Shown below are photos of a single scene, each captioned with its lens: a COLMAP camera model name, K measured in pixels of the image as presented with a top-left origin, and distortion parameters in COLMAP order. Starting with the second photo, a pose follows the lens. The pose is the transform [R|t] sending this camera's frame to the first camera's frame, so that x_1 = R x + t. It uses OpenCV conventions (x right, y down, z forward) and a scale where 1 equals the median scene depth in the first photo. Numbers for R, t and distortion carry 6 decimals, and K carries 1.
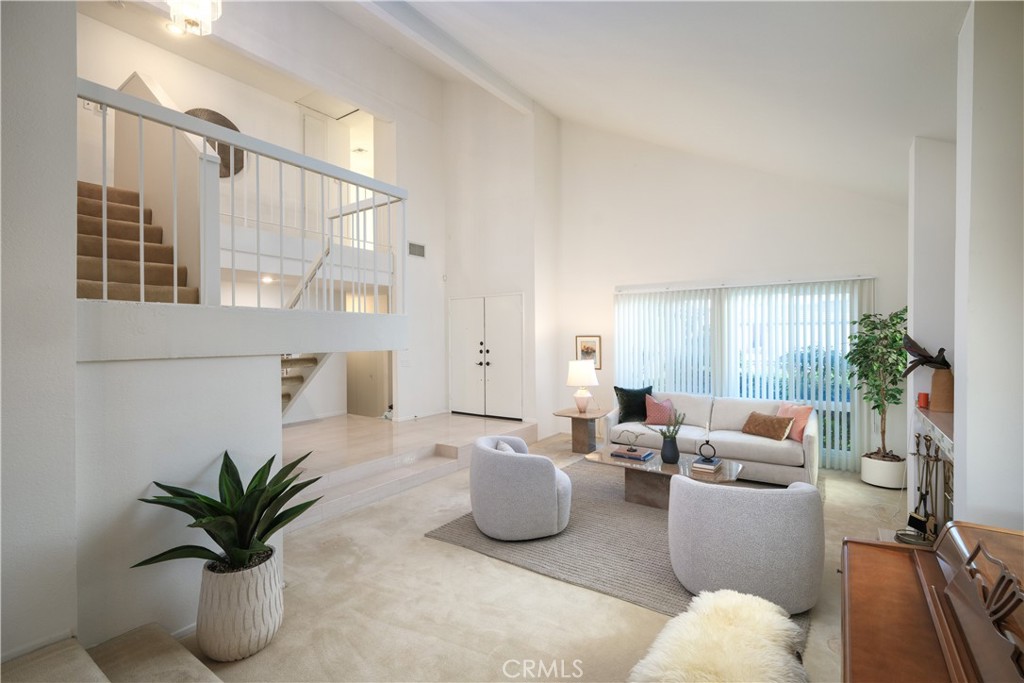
lens RADIAL K [[467.9, 0, 519.9], [0, 467.9, 339.8], [0, 0, 1]] dist [0.004056, -0.000618]
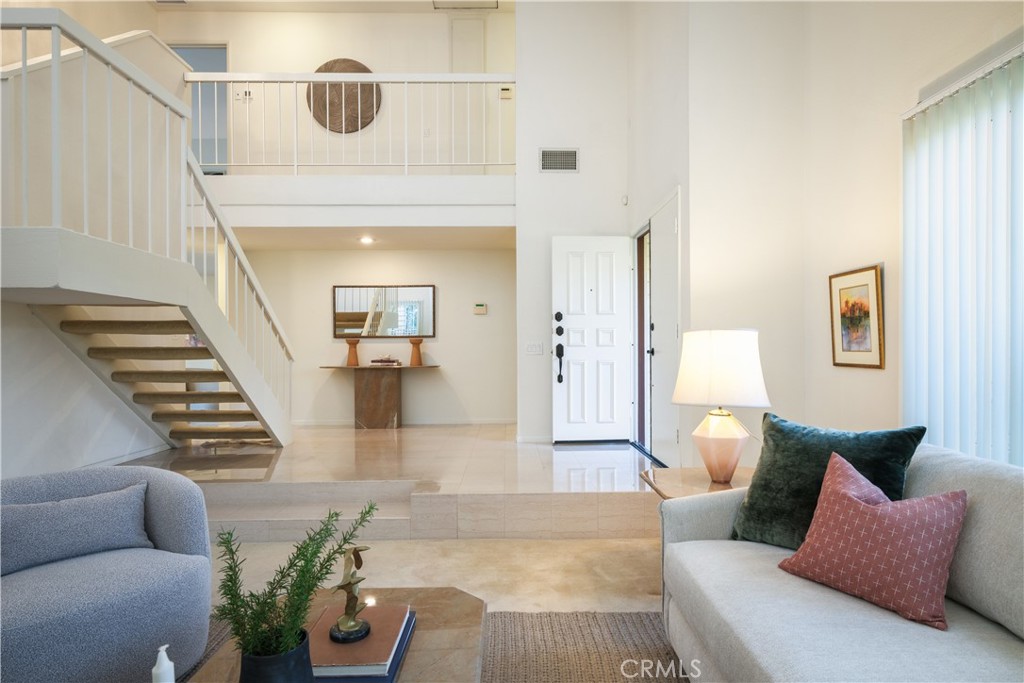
lens RADIAL K [[557.4, 0, 520.2], [0, 557.4, 354.4], [0, 0, 1]] dist [0.004476, 0.000695]
pose [[0.574588, 0.008833, -0.818395, 0.342809], [-0.003175, 0.999958, 0.008564, 0.050502], [0.818437, -0.002323, 0.574592, 0.565064]]
